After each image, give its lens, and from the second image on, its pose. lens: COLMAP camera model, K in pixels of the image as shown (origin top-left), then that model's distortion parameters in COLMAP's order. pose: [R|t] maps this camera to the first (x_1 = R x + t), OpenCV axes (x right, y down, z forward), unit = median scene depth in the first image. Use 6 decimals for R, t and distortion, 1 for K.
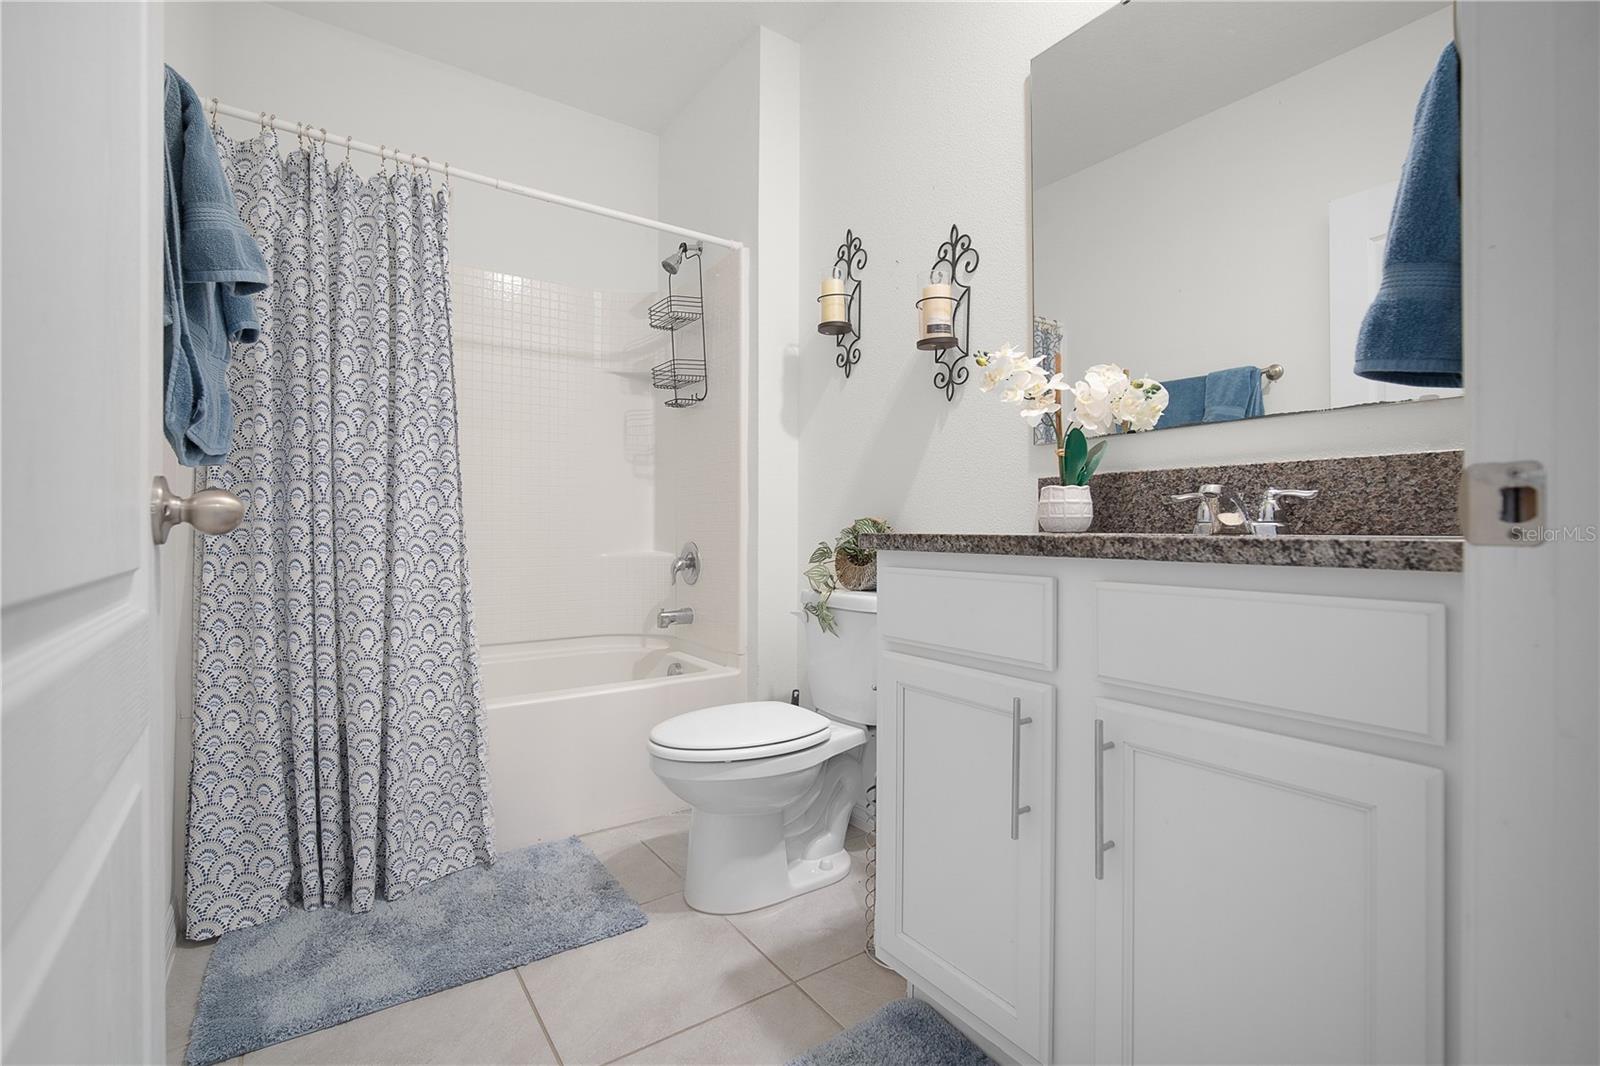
lens RADIAL K [[712.1, 0, 792.4], [0, 712.1, 524.4], [0, 0, 1]] dist [-0.009921, 0.001704]
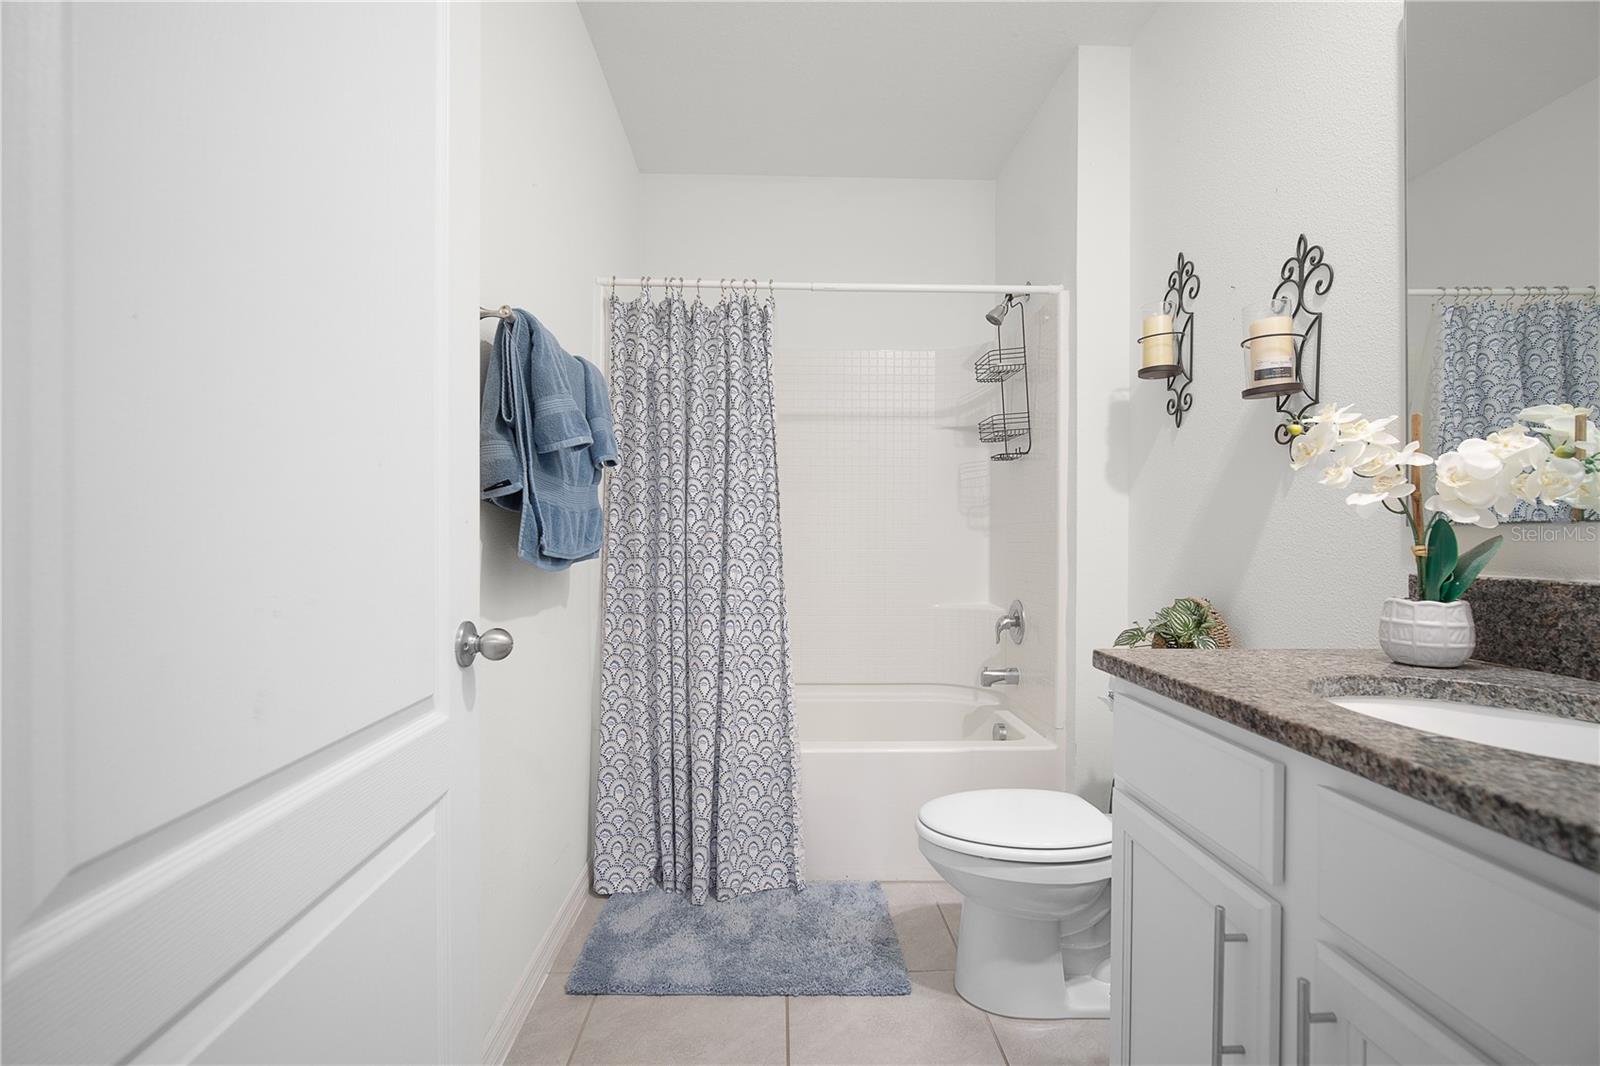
lens RADIAL K [[705.7, 0, 782.0], [0, 705.7, 543.7], [0, 0, 1]] dist [-0.013767, 0.004549]
pose [[0.835734, 0.003338, -0.549124, 0.186204], [-0.000577, 0.999986, 0.005202, -0.091628], [0.549134, -0.004031, 0.835724, 0.043887]]
